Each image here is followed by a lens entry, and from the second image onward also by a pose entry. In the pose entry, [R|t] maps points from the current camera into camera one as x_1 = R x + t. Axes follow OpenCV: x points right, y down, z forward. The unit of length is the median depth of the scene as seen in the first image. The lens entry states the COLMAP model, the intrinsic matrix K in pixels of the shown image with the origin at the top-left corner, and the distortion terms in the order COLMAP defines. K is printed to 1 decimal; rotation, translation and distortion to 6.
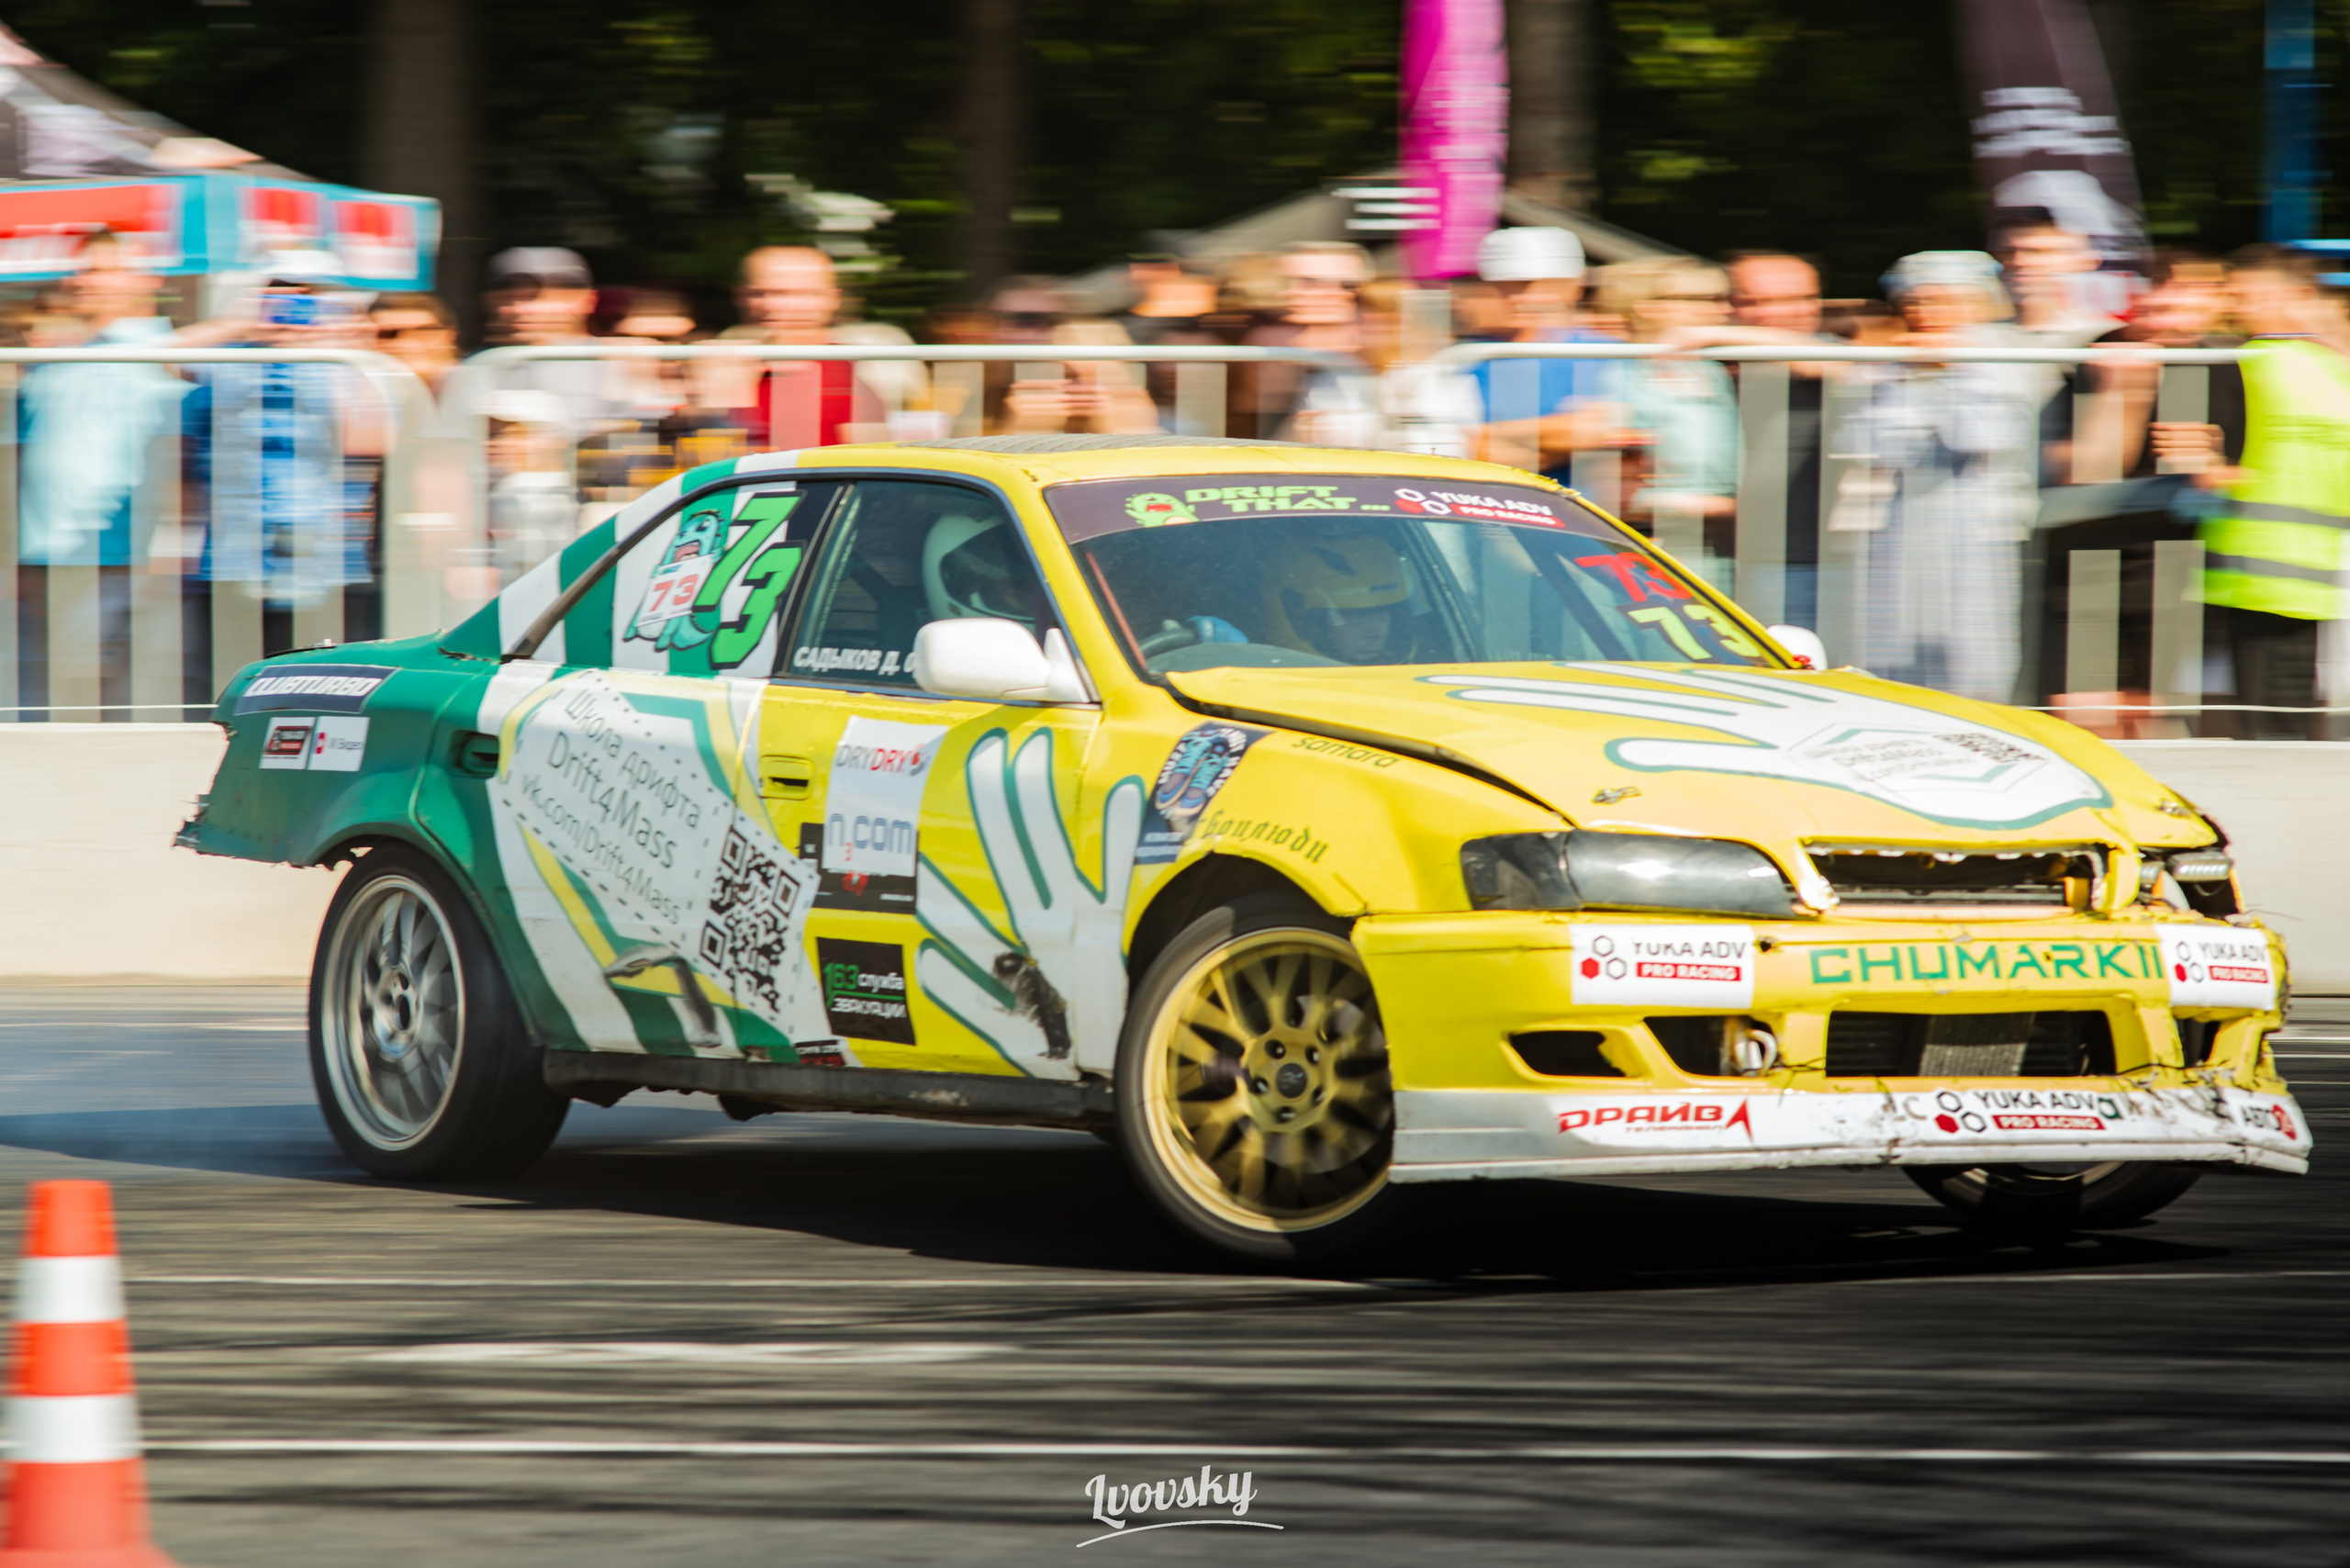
lens RADIAL K [[12252.0, 0, 1175.0], [0, 12252.0, 784.0], [0, 0, 1]] dist [0.848040, -5.288271]
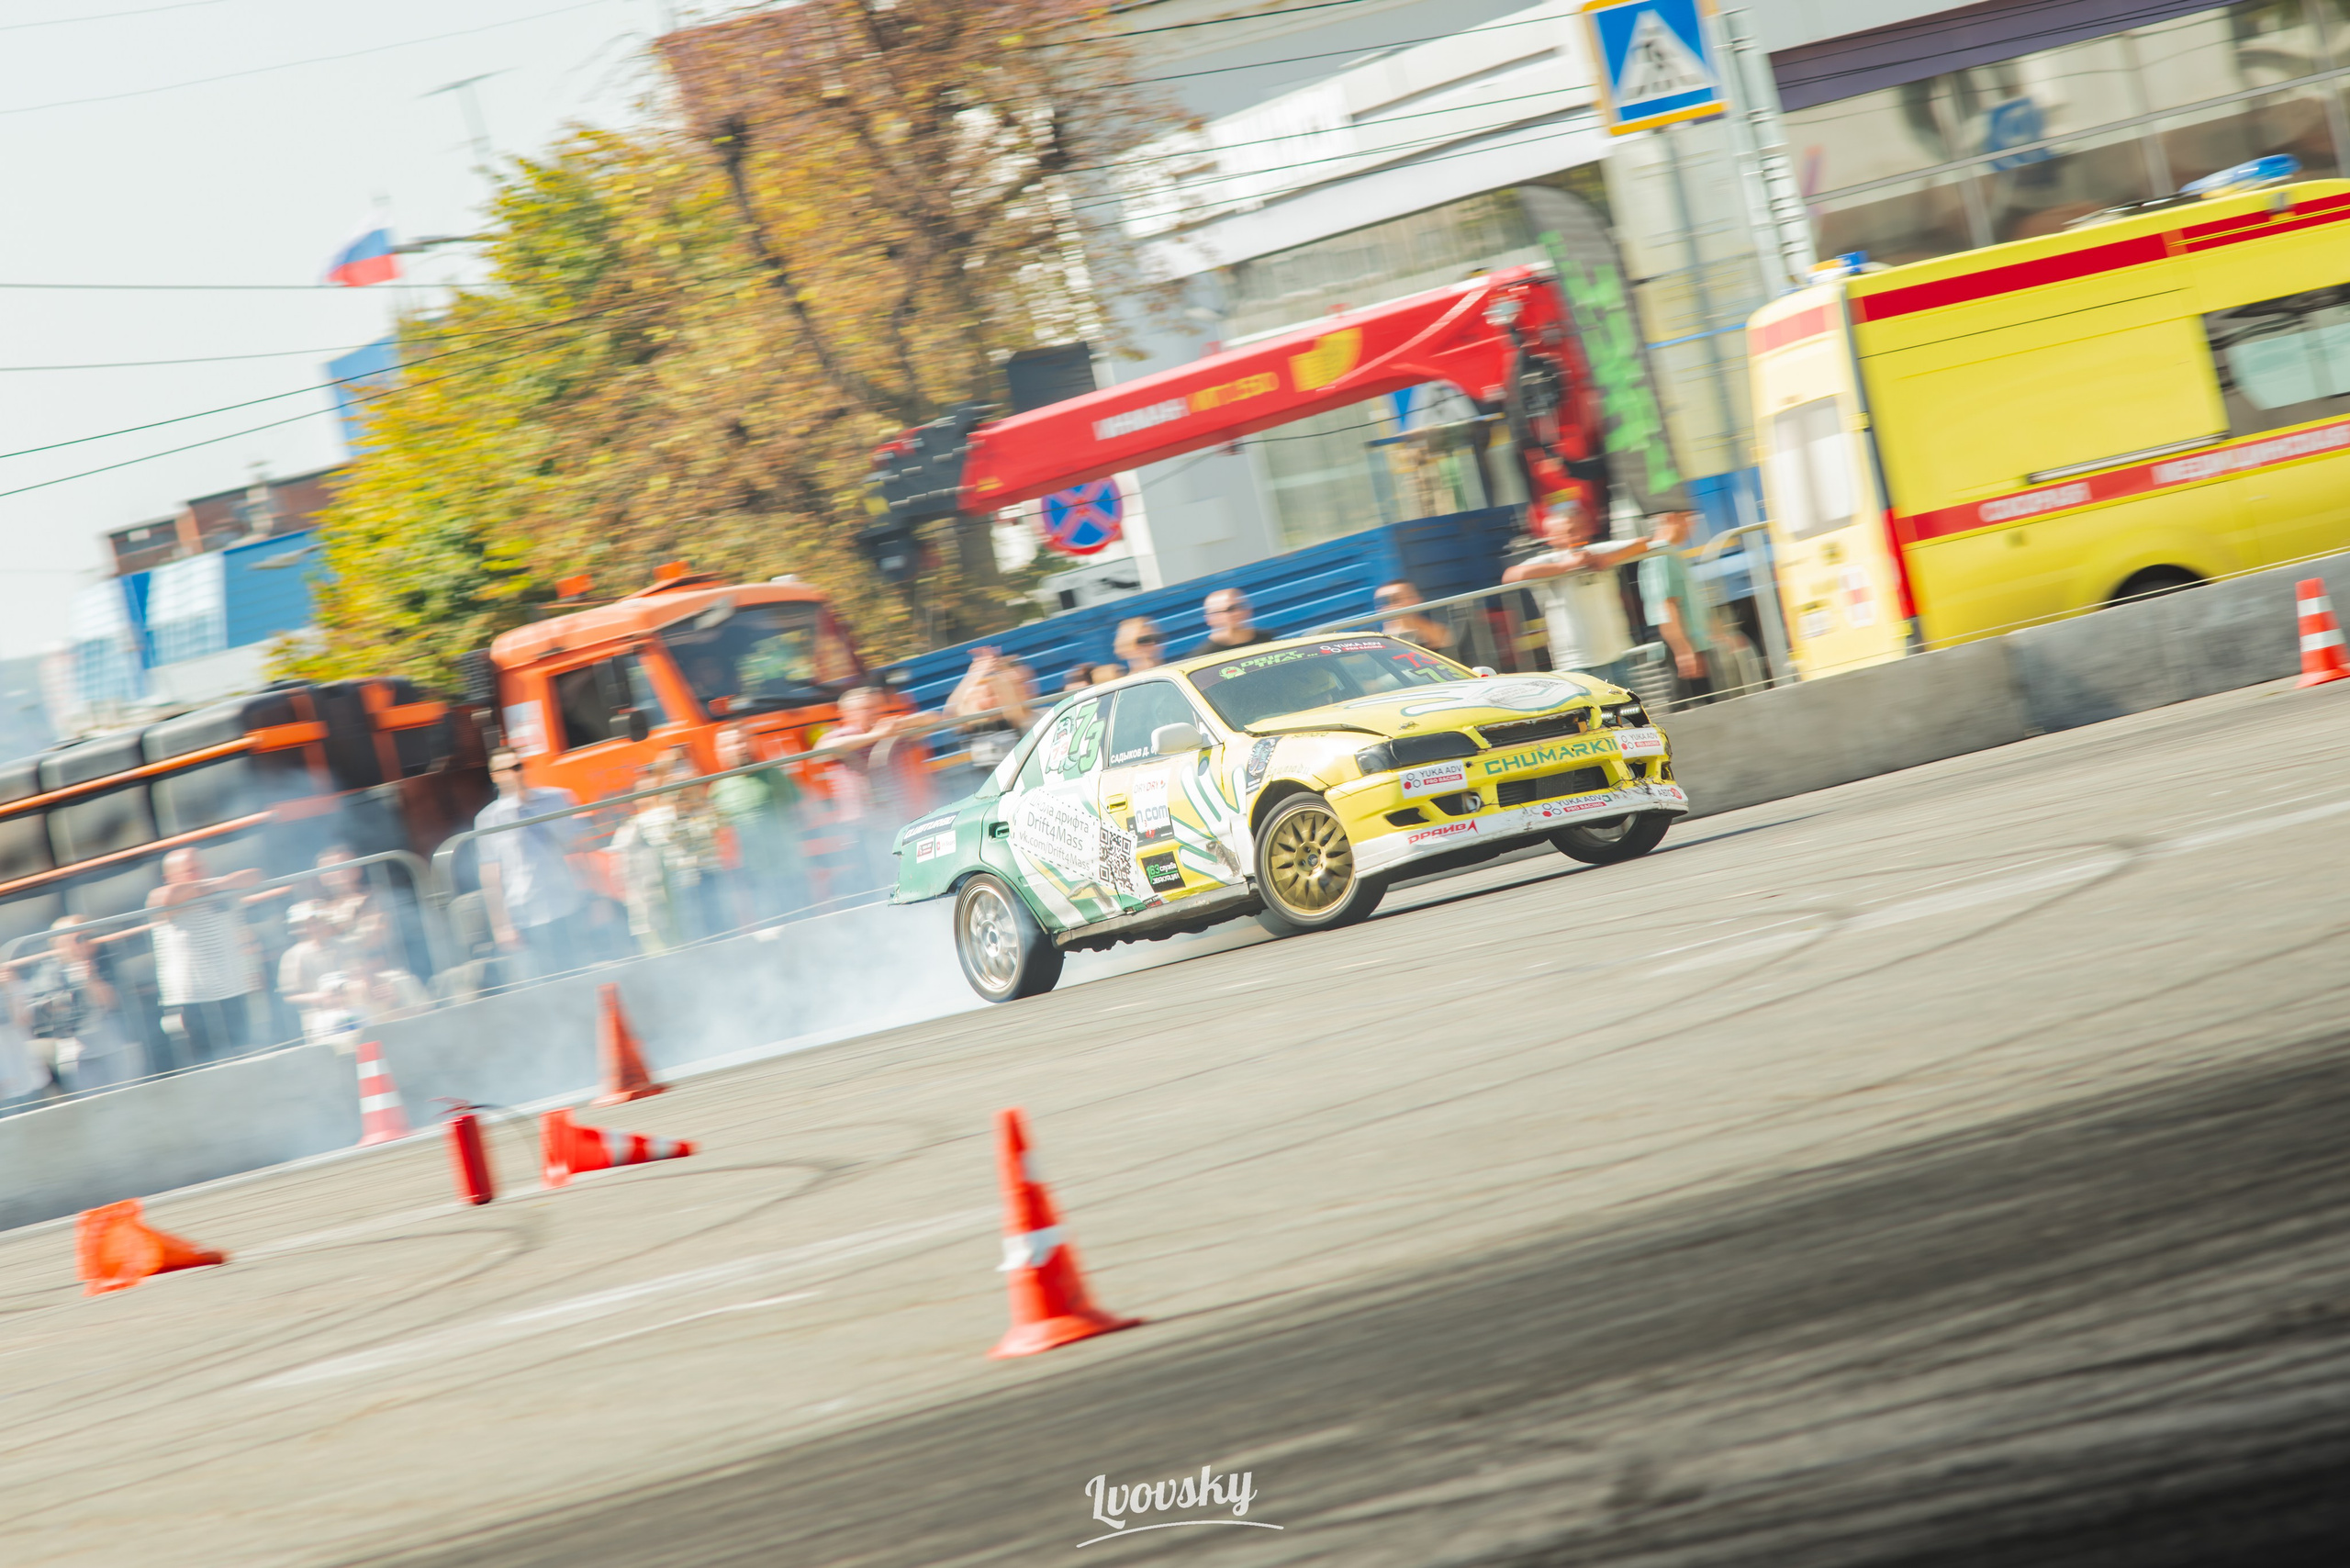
lens RADIAL K [[12252.0, 0, 1175.0], [0, 12252.0, 784.0], [0, 0, 1]] dist [0.848040, -5.288271]
pose [[0.974926, -0.221089, -0.025265, 0.048533], [0.219664, 0.974313, -0.049610, 0.130326], [0.035585, 0.042816, 0.998449, -1.649824]]
